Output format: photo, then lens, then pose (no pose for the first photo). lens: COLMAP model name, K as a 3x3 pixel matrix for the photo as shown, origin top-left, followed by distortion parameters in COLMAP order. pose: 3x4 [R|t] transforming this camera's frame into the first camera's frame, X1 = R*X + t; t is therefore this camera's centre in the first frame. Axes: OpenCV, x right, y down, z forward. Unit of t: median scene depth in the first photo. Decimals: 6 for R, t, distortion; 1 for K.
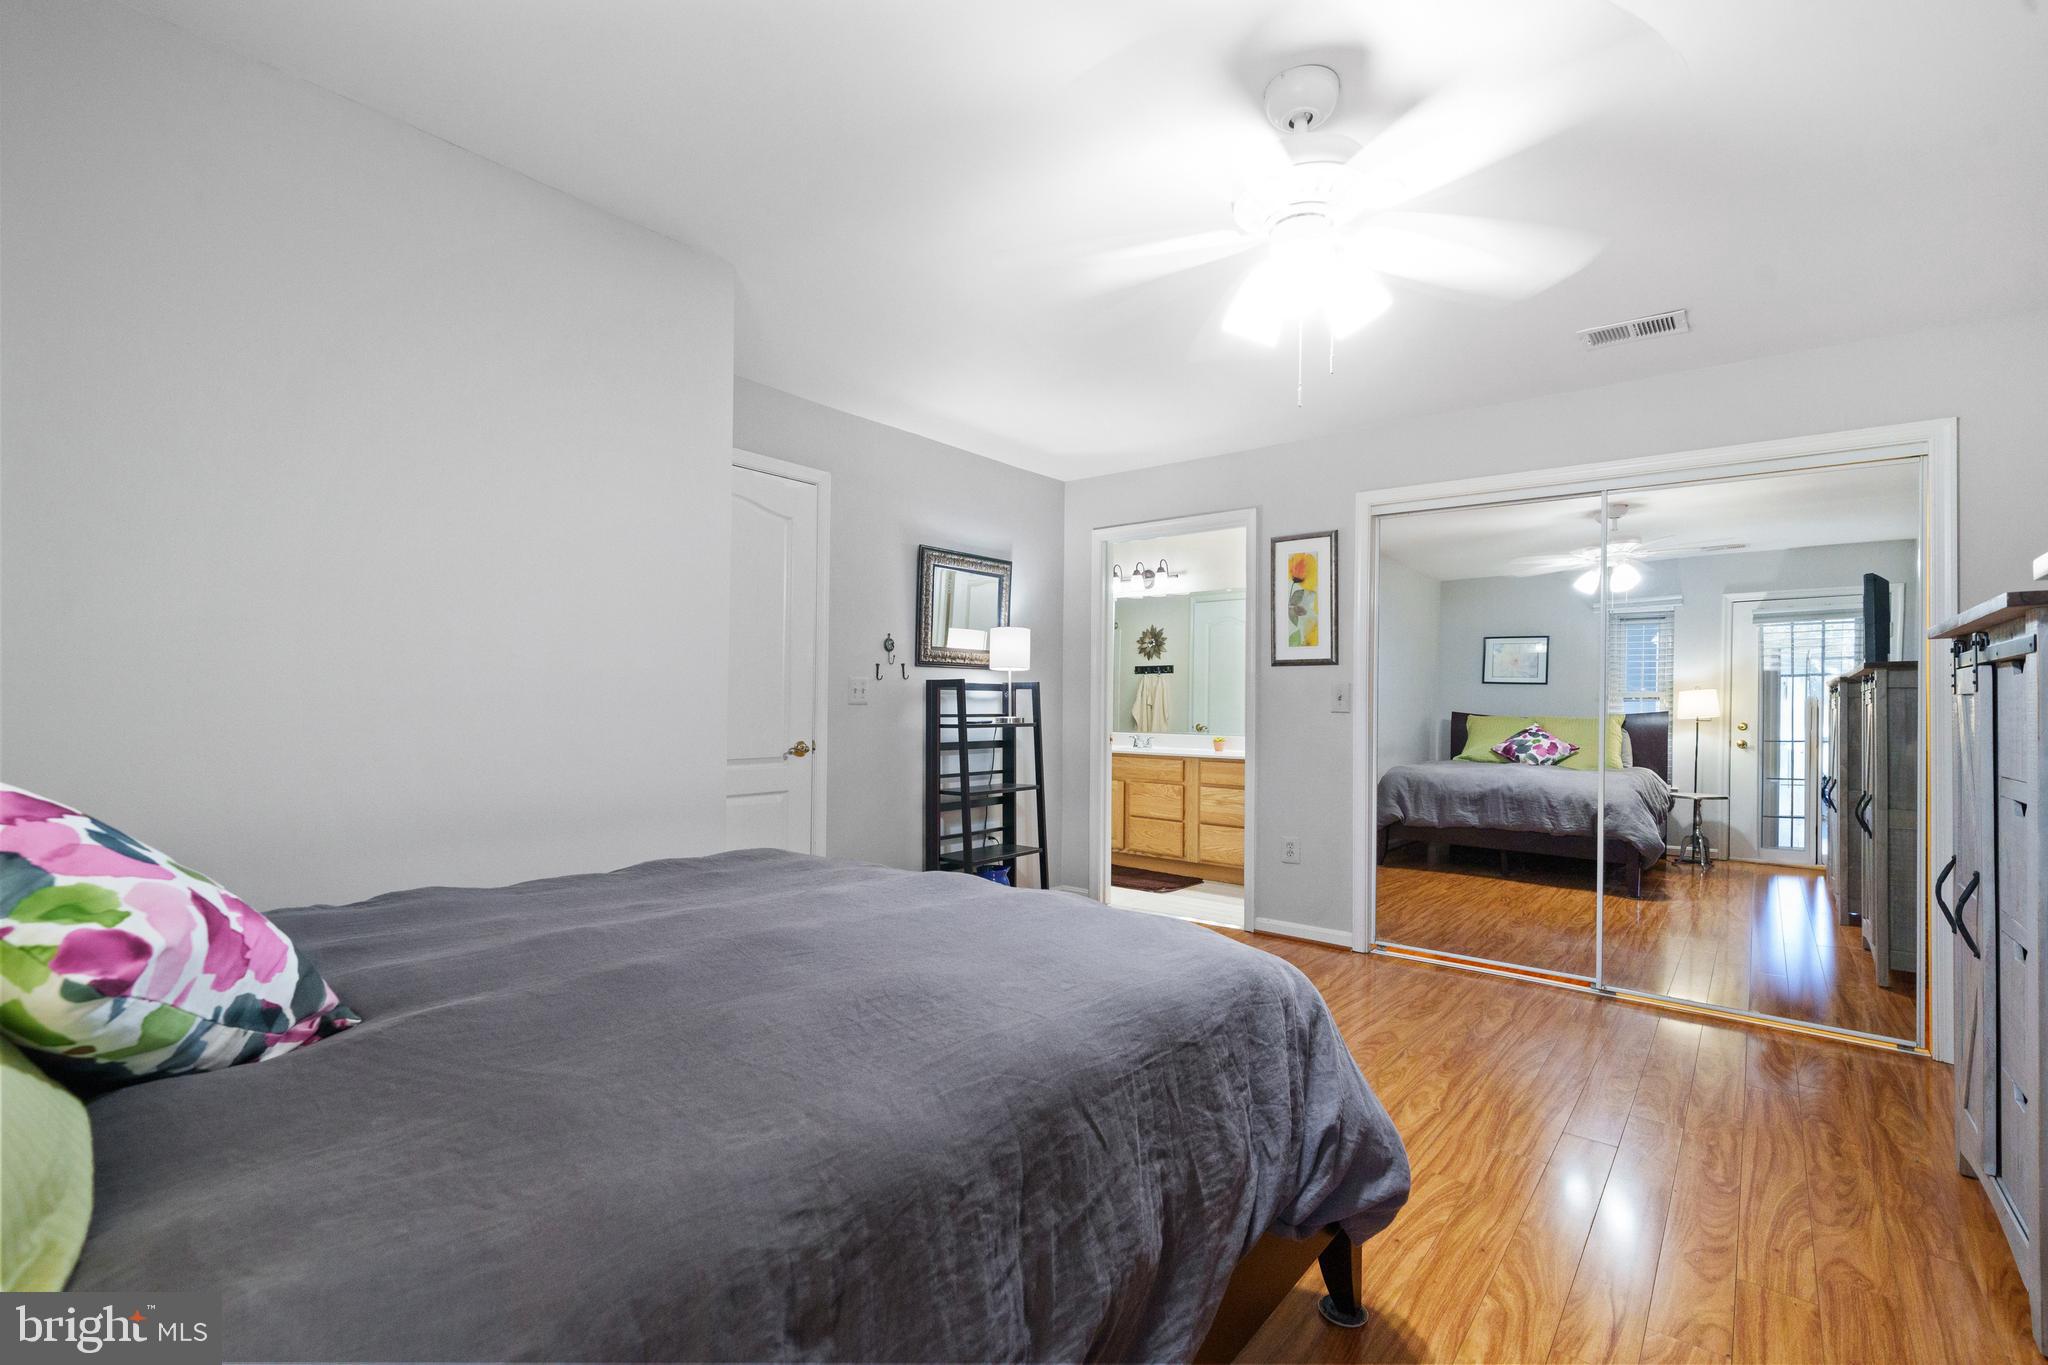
lens RADIAL K [[927.7, 0, 1019.0], [0, 927.7, 689.6], [0, 0, 1]] dist [-0.001353, 0.000647]
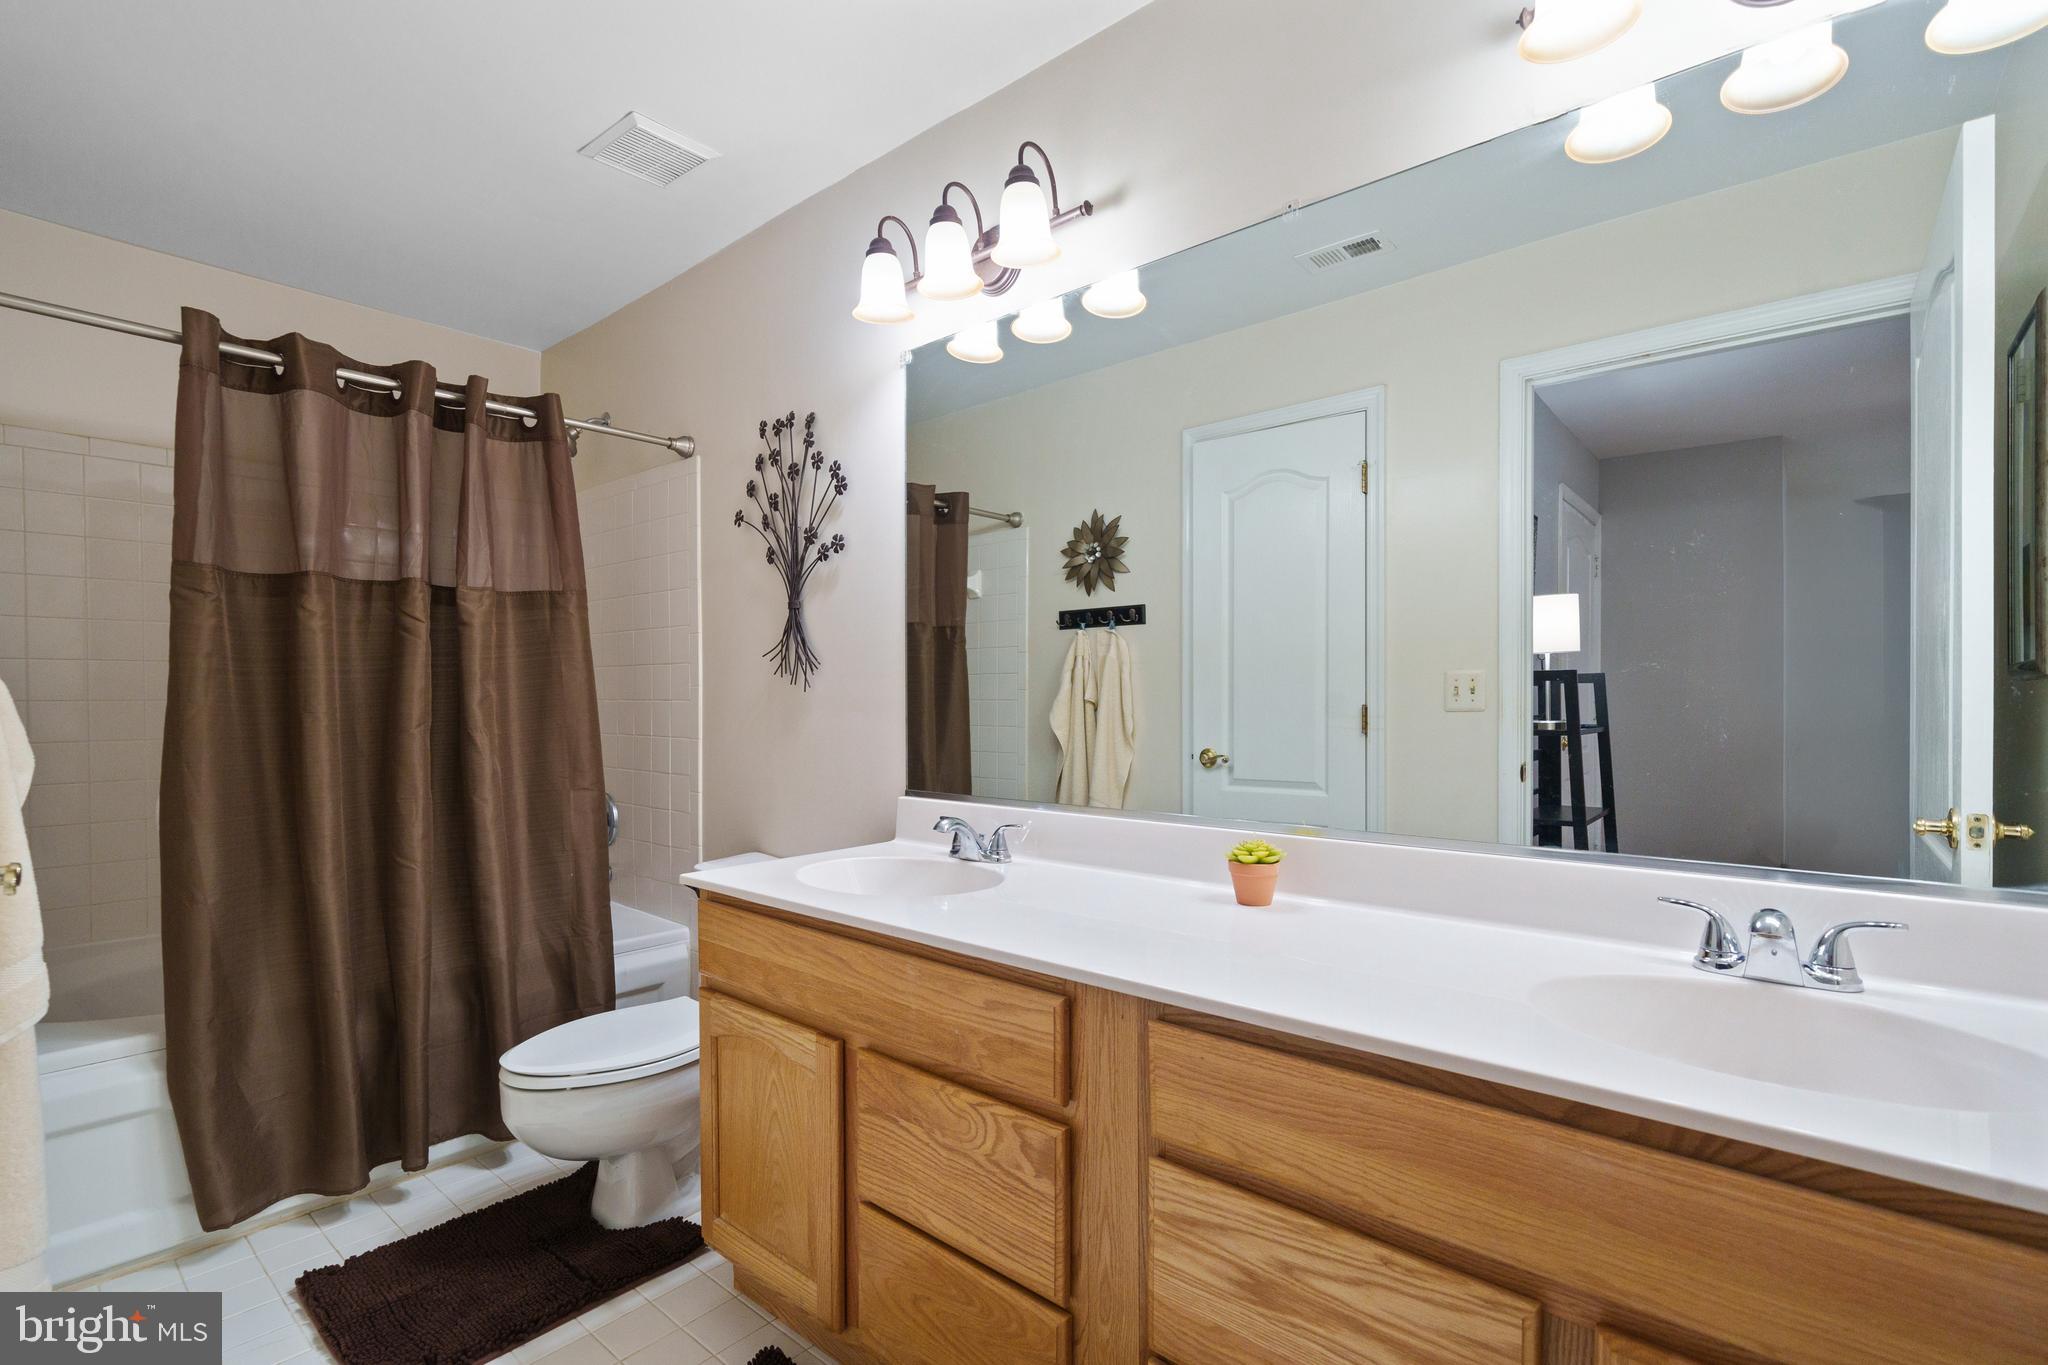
lens RADIAL K [[927.7, 0, 1029.4], [0, 927.7, 691.9], [0, 0, 1]] dist [-0.001353, 0.000647]
pose [[0.999380, -0.008989, -0.034032, 0.127959], [0.009214, 0.999937, 0.006464, 0.008894], [0.033972, -0.006774, 0.999400, 0.585382]]
